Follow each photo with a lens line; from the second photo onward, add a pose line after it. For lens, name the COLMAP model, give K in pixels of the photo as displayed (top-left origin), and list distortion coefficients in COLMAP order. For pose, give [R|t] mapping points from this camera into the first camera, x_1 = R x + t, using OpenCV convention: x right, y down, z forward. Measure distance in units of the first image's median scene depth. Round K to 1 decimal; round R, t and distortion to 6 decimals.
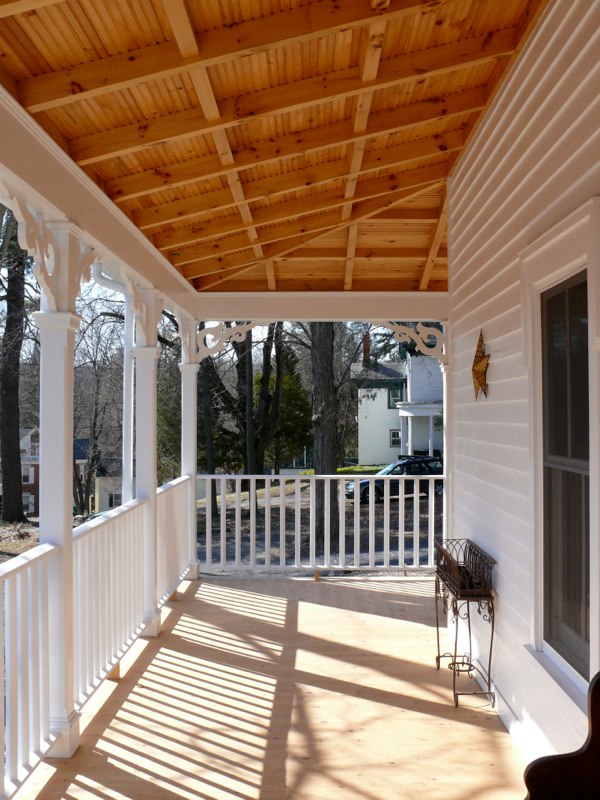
lens RADIAL K [[895.9, 0, 299.8], [0, 895.9, 401.6], [0, 0, 1]] dist [-0.076342, 0.000000]
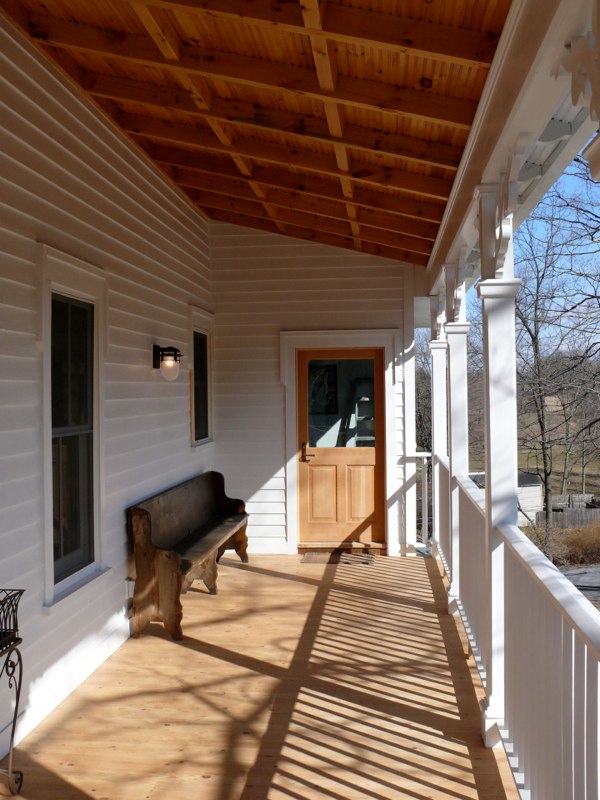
lens RADIAL K [[895.9, 0, 302.6], [0, 895.9, 398.9], [0, 0, 1]] dist [-0.076342, 0.000000]
pose [[-0.996936, 0.014532, 0.076862, -0.149768], [0.013804, 0.999855, -0.010004, 0.036377], [-0.076996, -0.008912, -0.996992, 2.129448]]
